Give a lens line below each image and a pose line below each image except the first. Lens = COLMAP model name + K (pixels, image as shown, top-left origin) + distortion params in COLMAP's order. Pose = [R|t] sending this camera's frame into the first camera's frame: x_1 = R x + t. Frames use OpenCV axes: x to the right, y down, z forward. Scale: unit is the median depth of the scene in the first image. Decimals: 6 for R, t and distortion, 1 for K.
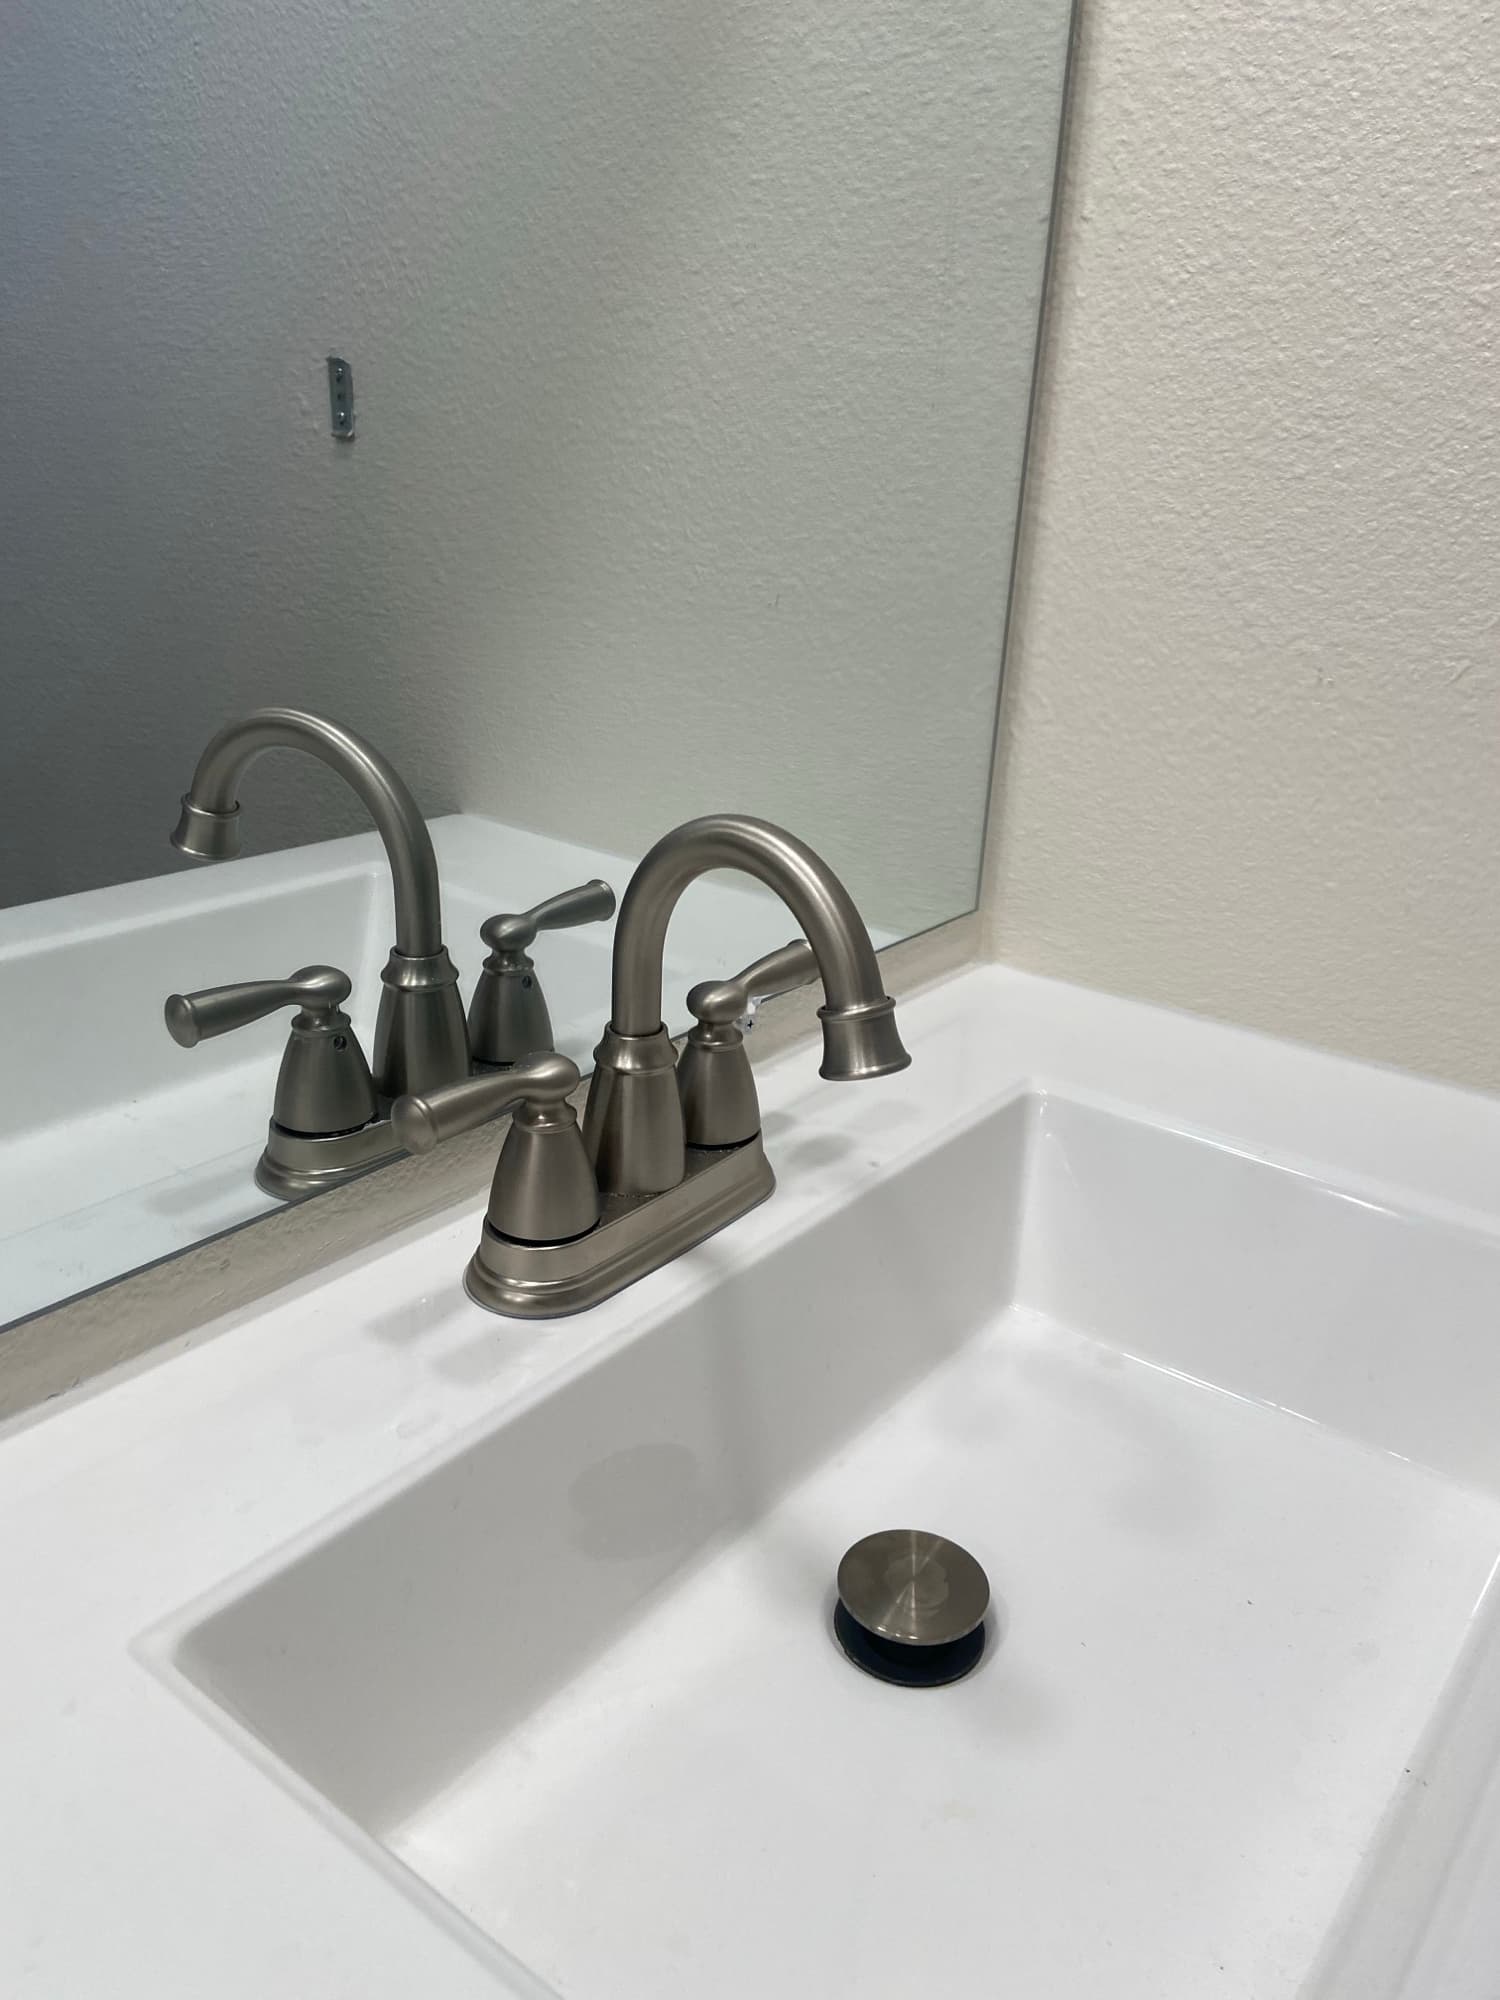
lens RADIAL K [[1474.4, 0, 750.0], [0, 1474.4, 1000.0], [0, 0, 1]] dist [0.131345, -0.164094]
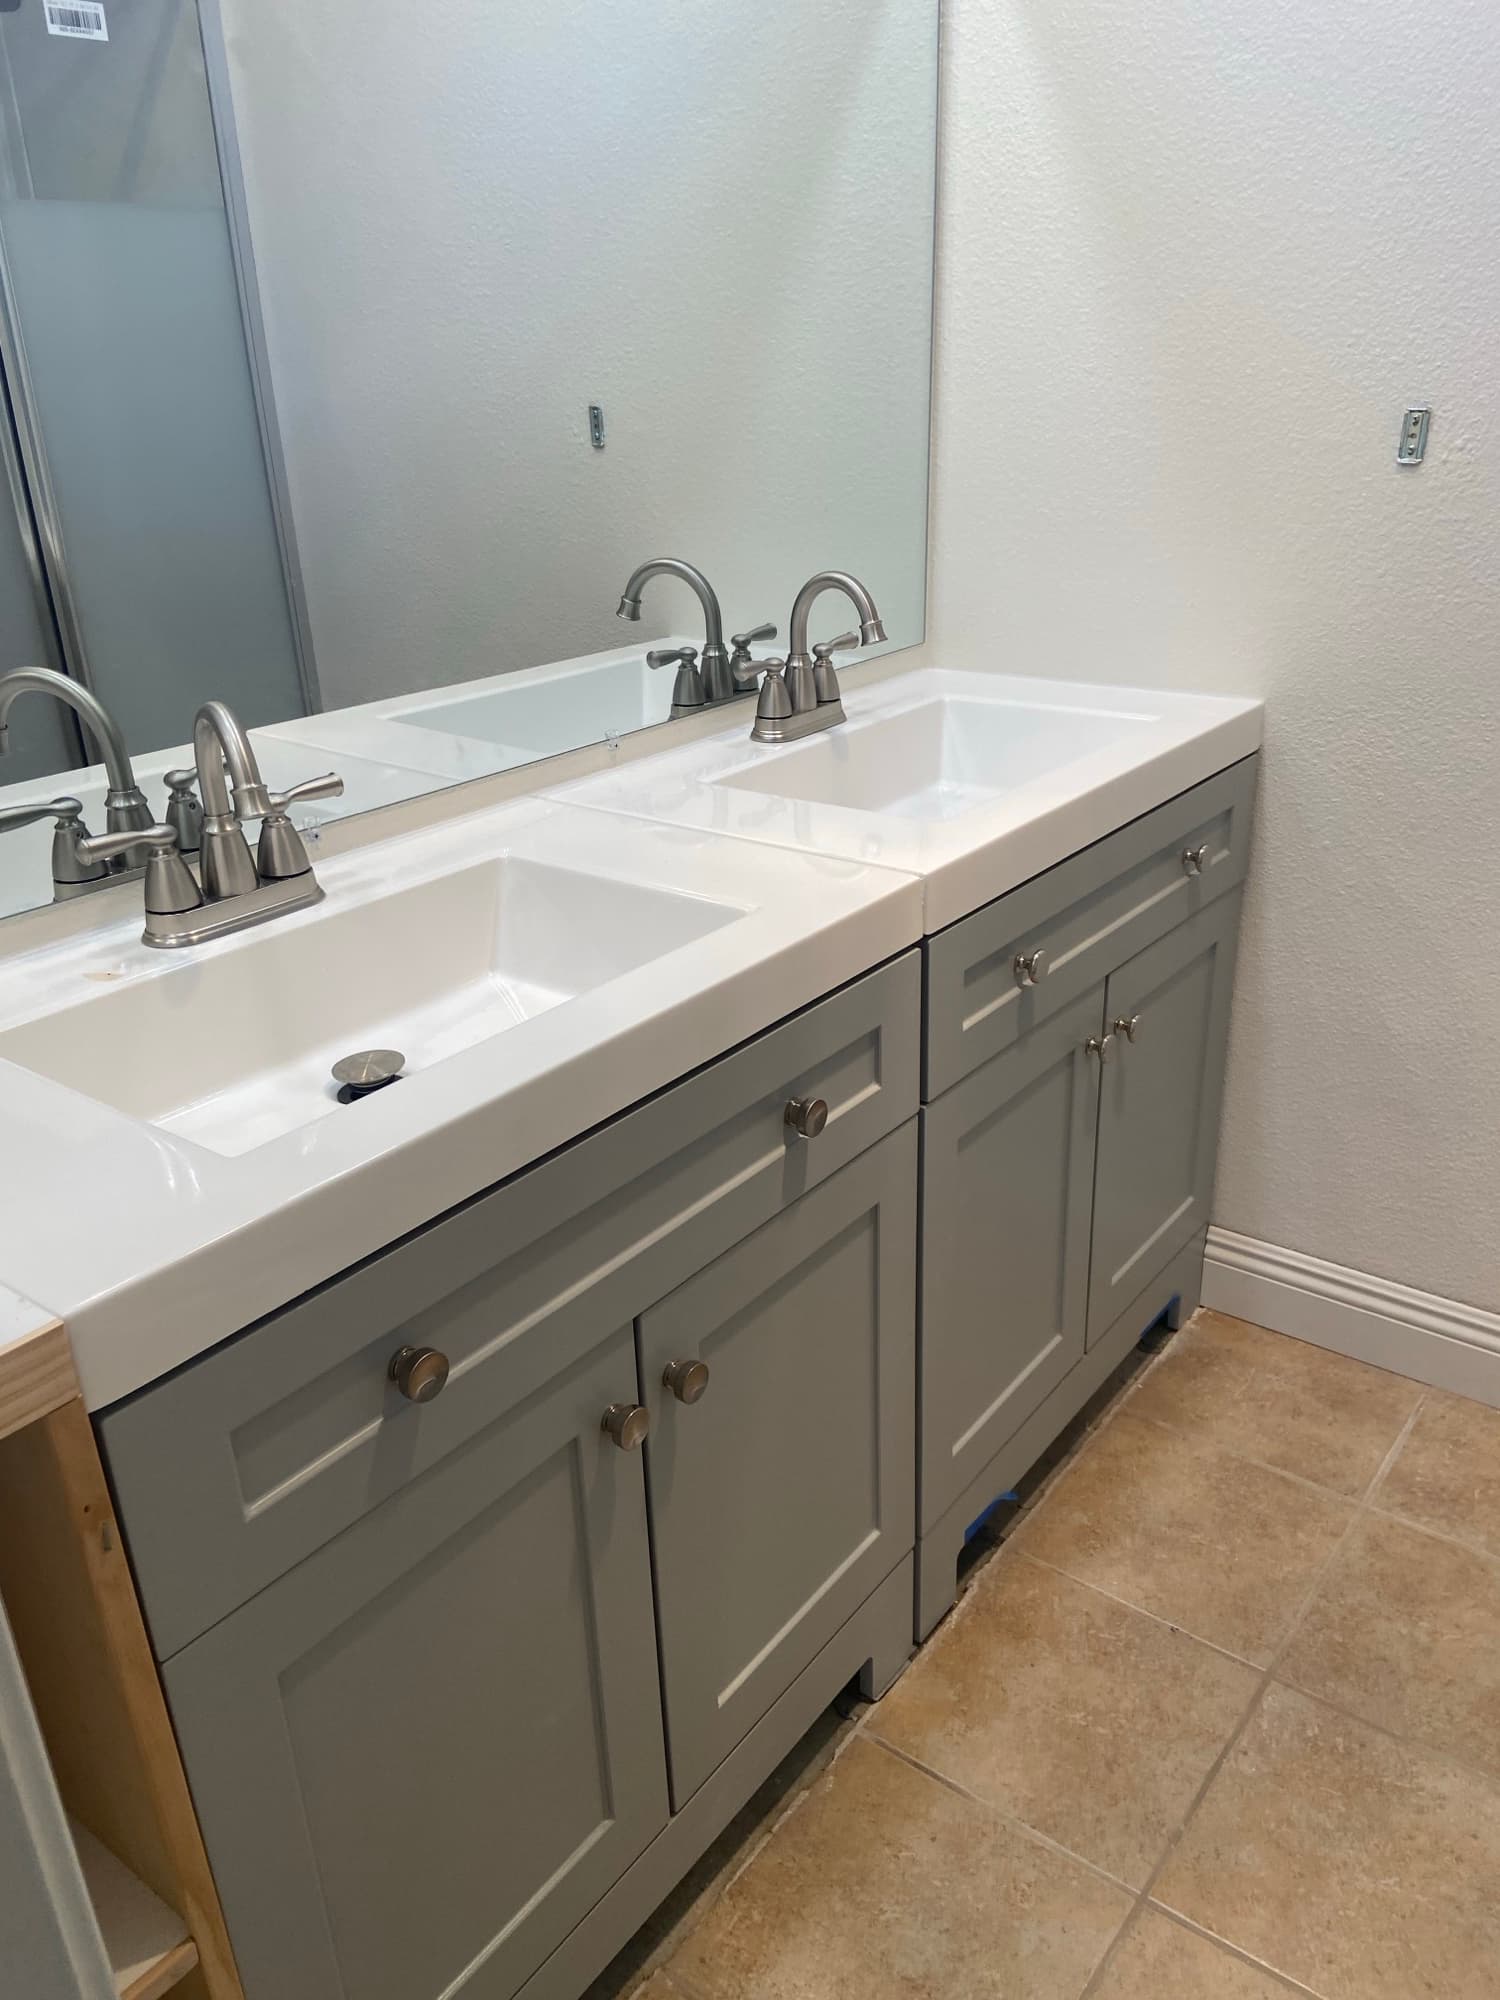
lens RADIAL K [[1474.4, 0, 750.0], [0, 1474.4, 1000.0], [0, 0, 1]] dist [0.131345, -0.164094]
pose [[0.997310, -0.069792, -0.022390, -0.136675], [0.070621, 0.996755, 0.038619, 0.518268], [0.019622, -0.040096, 0.999003, -1.772984]]
